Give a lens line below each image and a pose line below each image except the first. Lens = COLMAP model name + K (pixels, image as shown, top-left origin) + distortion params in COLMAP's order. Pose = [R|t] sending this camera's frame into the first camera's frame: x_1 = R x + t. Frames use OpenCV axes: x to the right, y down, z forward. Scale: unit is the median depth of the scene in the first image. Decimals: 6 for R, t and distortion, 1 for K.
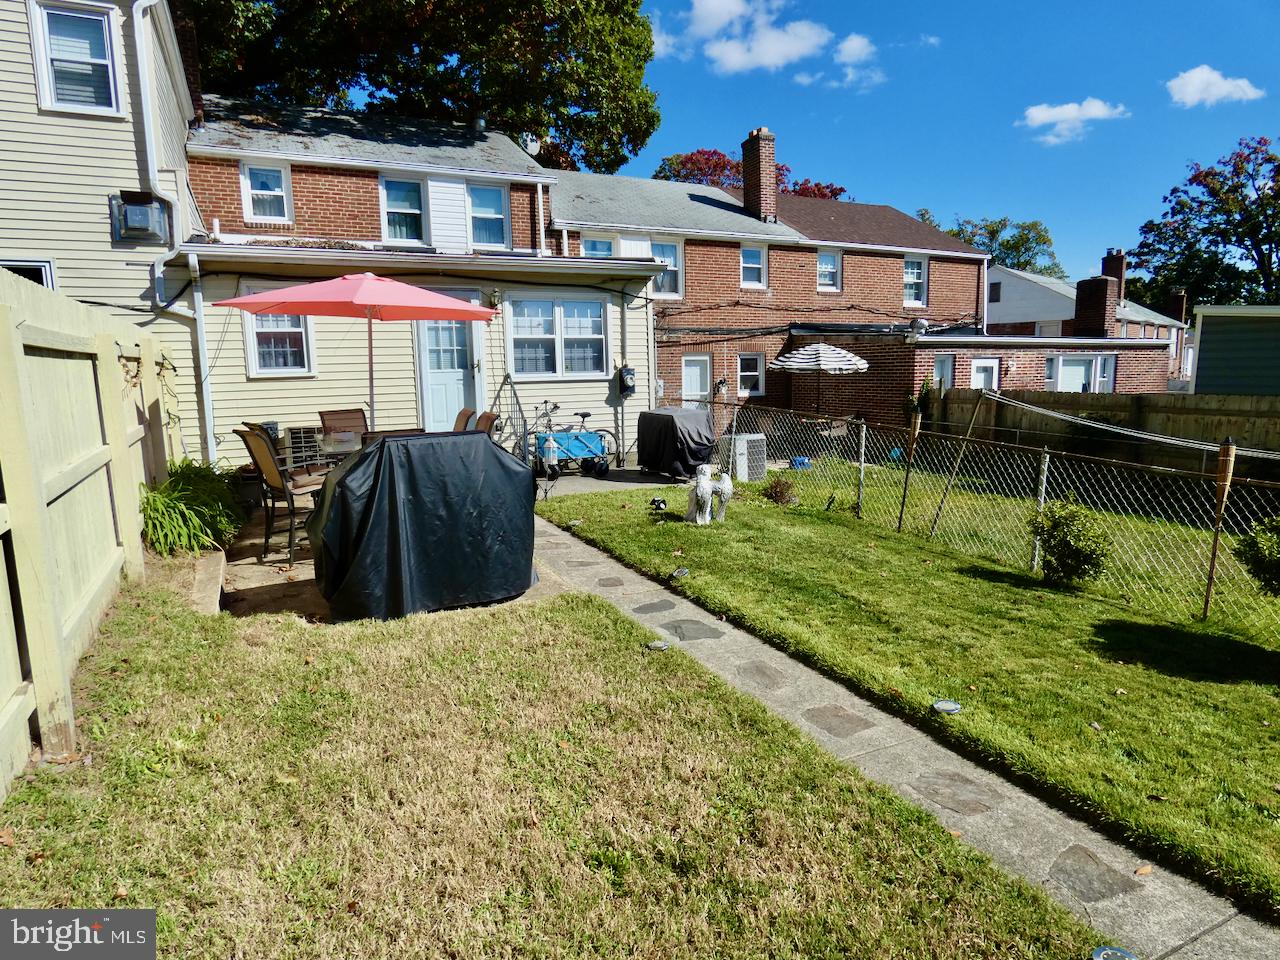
lens RADIAL K [[762.1, 0, 636.8], [0, 762.1, 493.0], [0, 0, 1]] dist [-0.025236, 0.004601]
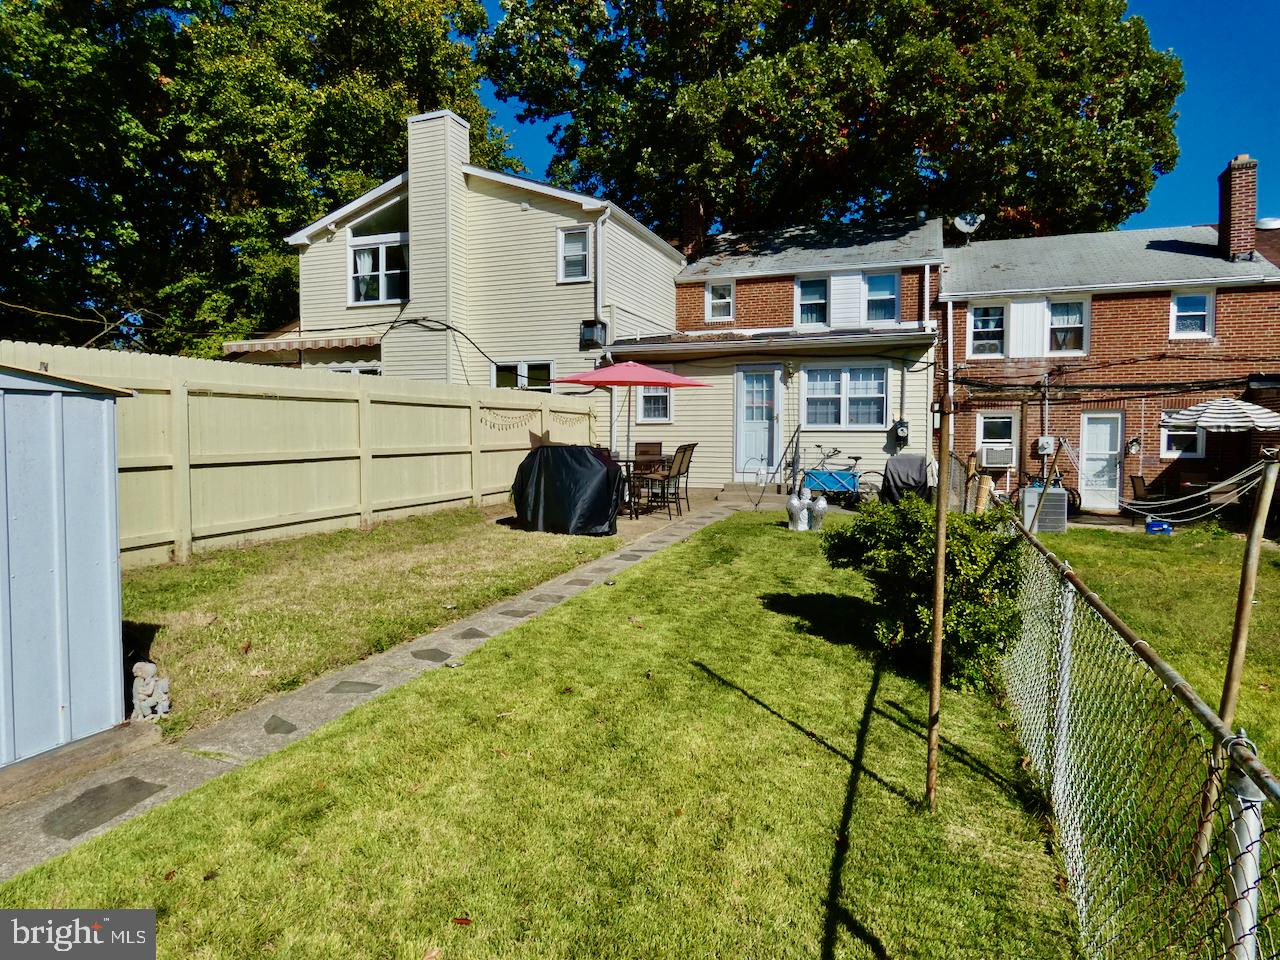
lens RADIAL K [[770.5, 0, 636.9], [0, 770.5, 476.3], [0, 0, 1]] dist [-0.002111, 0.004128]
pose [[0.681076, 0.059924, -0.729757, 0.511867], [-0.134114, 0.989994, -0.043874, 0.024695], [0.719826, 0.127752, 0.682298, -0.089037]]
